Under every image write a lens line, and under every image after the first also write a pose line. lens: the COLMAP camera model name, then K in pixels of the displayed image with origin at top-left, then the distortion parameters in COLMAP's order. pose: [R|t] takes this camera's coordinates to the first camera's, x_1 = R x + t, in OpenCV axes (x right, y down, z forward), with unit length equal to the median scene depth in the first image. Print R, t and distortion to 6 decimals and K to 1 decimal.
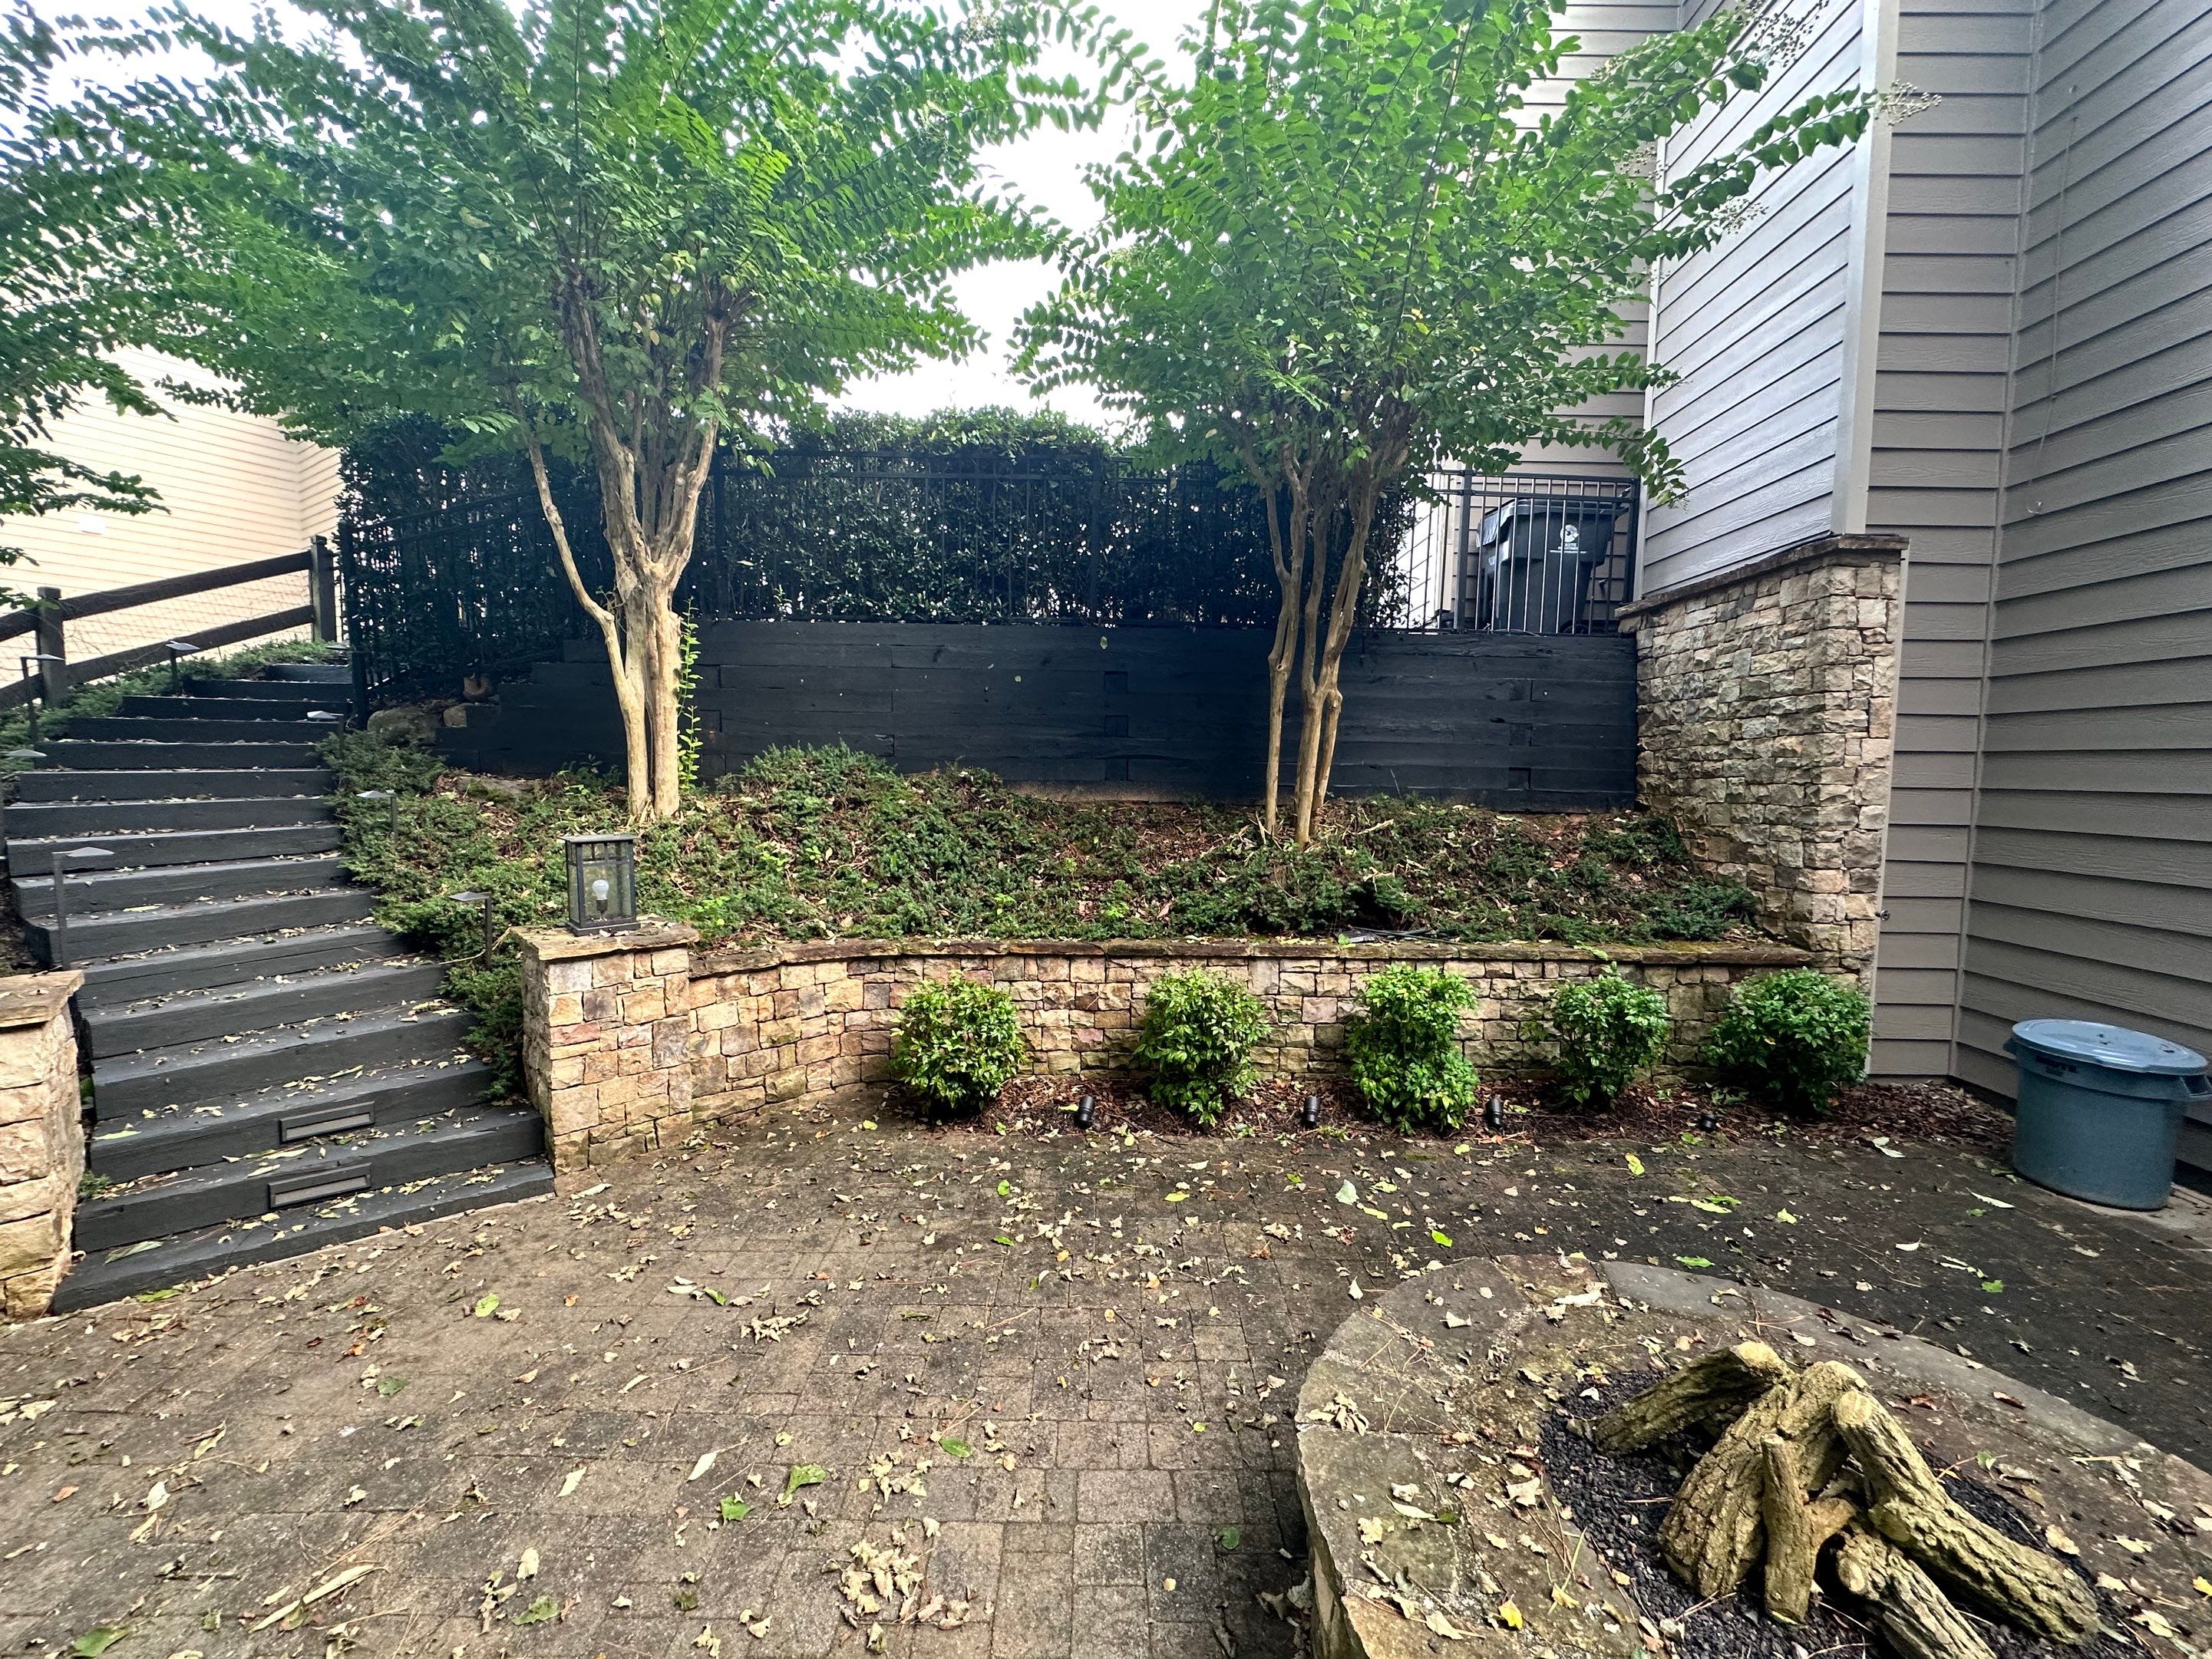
lens RADIAL K [[881.4, 0, 1105.3], [0, 881.4, 829.8], [0, 0, 1]] dist [-0.001569, 0.000677]
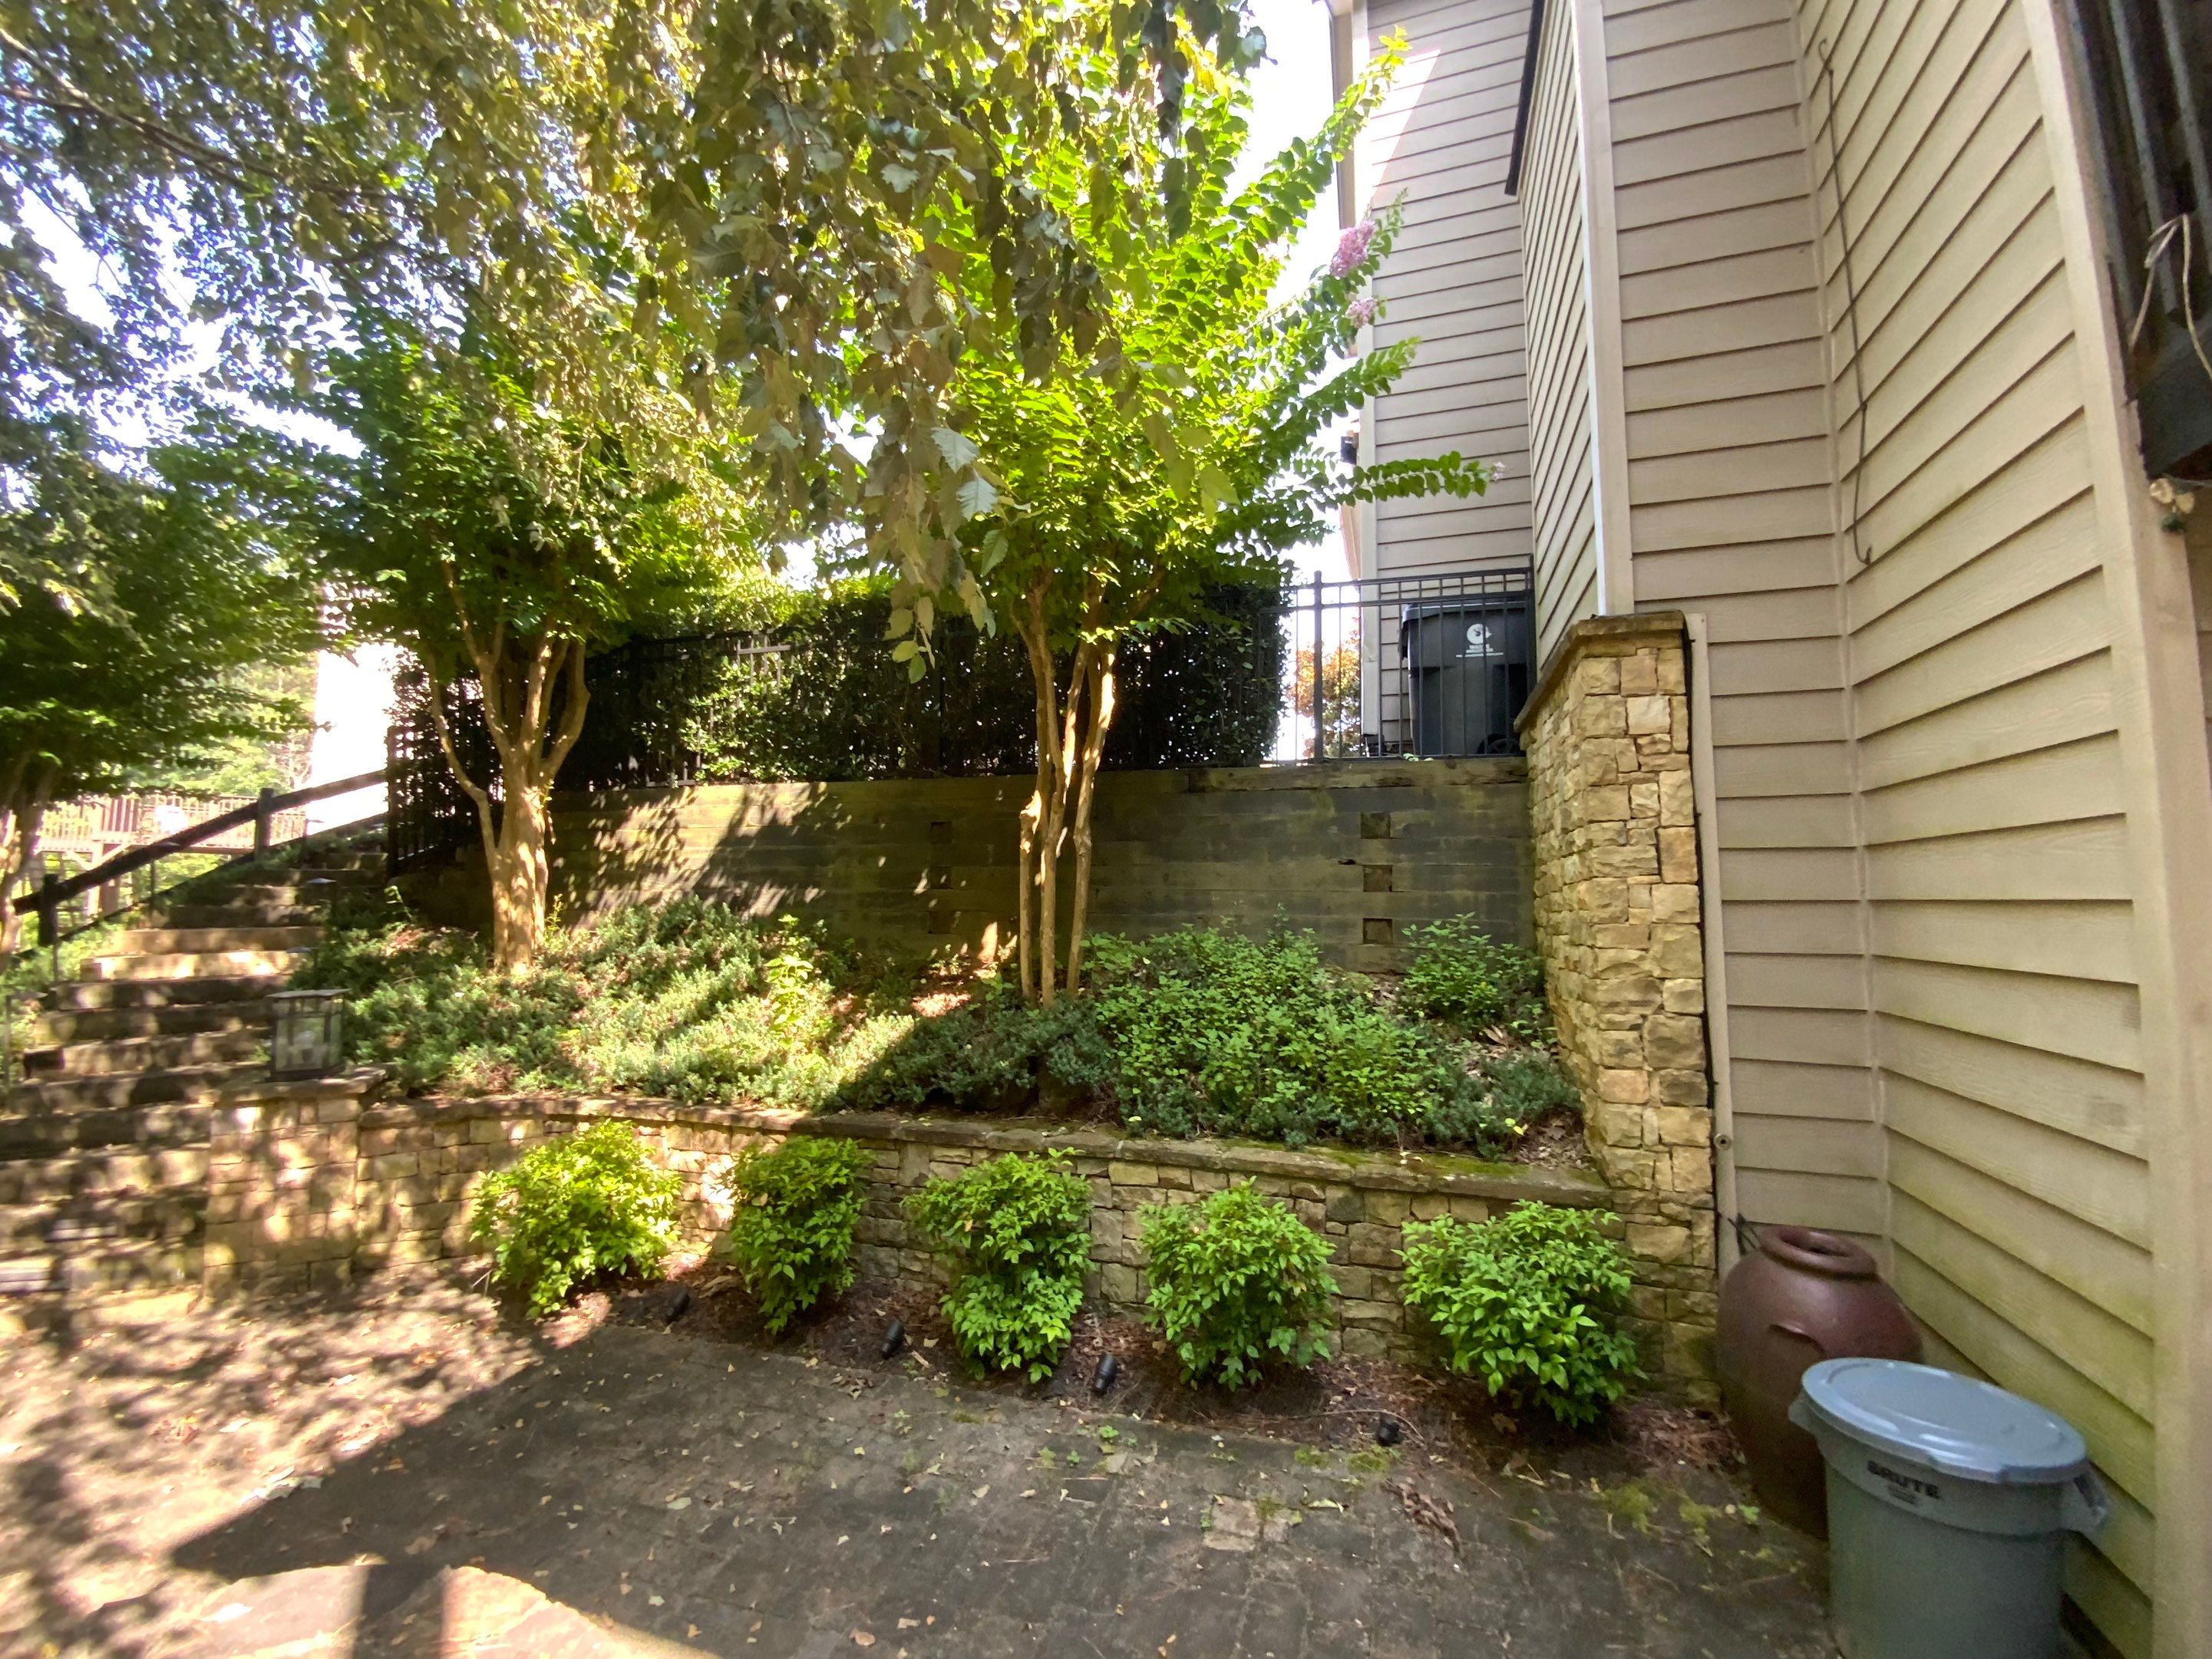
lens RADIAL K [[901.5, 0, 1094.4], [0, 901.5, 823.5], [0, 0, 1]] dist [0.015042, -0.019016]
pose [[0.950357, -0.038414, -0.308781, 0.650281], [-0.009315, 0.988393, -0.151633, -0.035741], [0.311022, 0.146982, 0.938968, 0.156266]]
